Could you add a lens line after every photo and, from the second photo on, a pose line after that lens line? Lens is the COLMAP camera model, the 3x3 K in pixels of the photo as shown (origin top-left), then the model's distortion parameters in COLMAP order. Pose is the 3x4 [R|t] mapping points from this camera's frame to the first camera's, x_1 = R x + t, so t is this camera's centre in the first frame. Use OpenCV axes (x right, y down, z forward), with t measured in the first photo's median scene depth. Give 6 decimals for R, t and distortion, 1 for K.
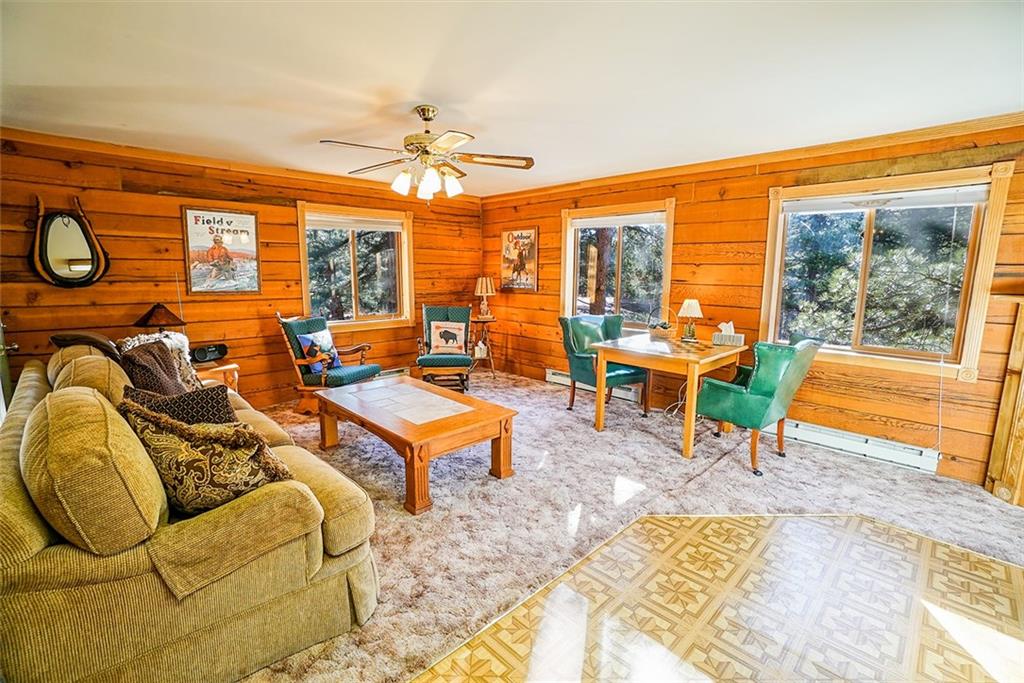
lens RADIAL K [[458.5, 0, 510.0], [0, 458.5, 338.8], [0, 0, 1]] dist [-0.047279, 0.009734]
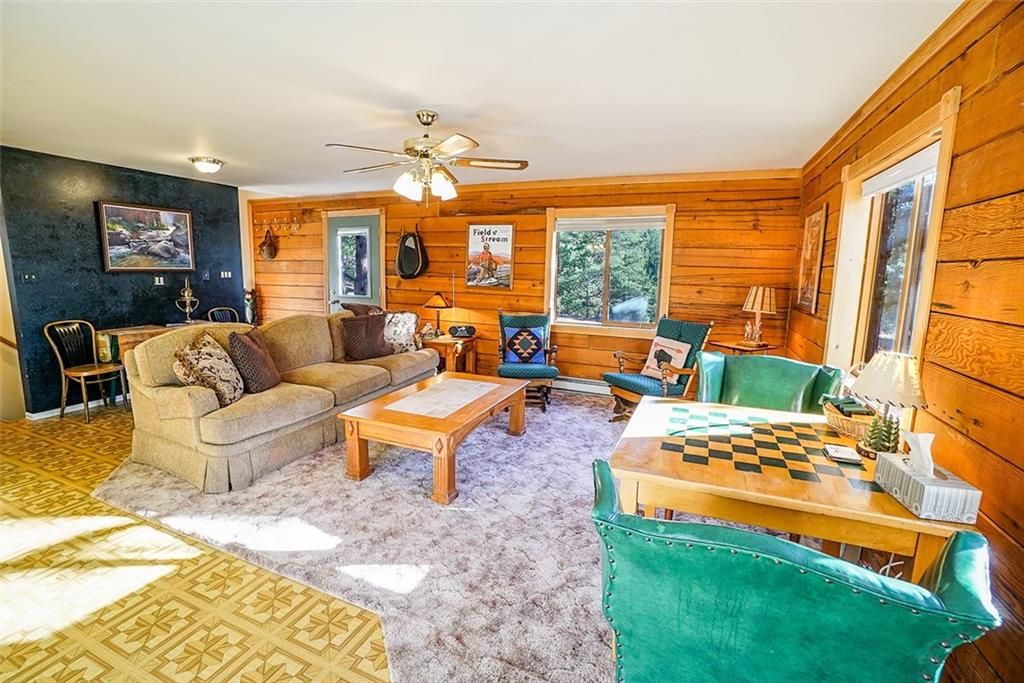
lens RADIAL K [[458.5, 0, 506.1], [0, 458.5, 344.2], [0, 0, 1]] dist [-0.047279, 0.009734]
pose [[0.392022, 0.149477, -0.907731, 0.570446], [-0.152041, 0.983670, 0.096320, -0.075101], [0.907305, 0.100253, 0.408347, 0.512834]]
